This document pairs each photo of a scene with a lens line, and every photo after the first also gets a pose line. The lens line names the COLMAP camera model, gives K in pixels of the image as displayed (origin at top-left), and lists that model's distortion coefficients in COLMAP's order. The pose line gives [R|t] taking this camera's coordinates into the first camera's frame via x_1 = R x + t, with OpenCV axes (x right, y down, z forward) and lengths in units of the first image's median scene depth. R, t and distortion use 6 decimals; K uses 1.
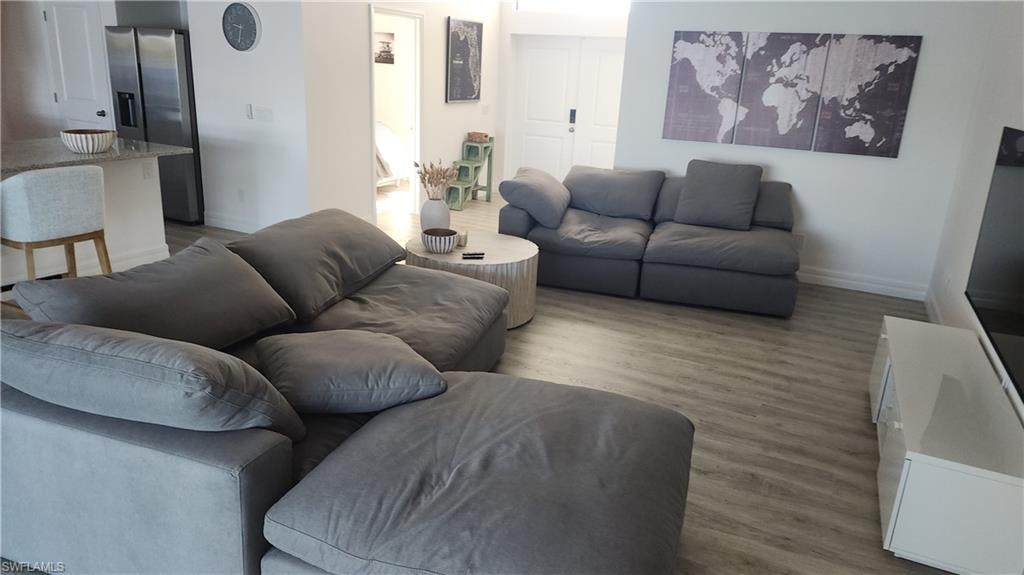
lens RADIAL K [[680.6, 0, 511.0], [0, 680.6, 275.9], [0, 0, 1]] dist [0.010727, -0.000861]
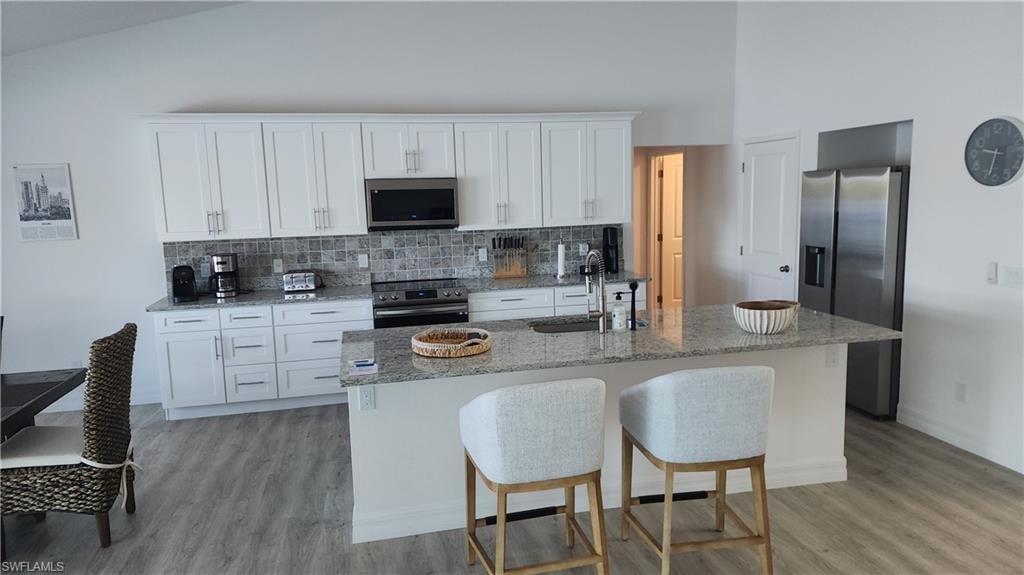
lens RADIAL K [[680.6, 0, 511.0], [0, 680.6, 275.9], [0, 0, 1]] dist [0.010727, -0.000861]
pose [[0.613441, 0.024357, -0.789365, -0.143155], [-0.173196, 0.979341, -0.104377, -0.086676], [0.770515, 0.200744, 0.604986, 0.233907]]
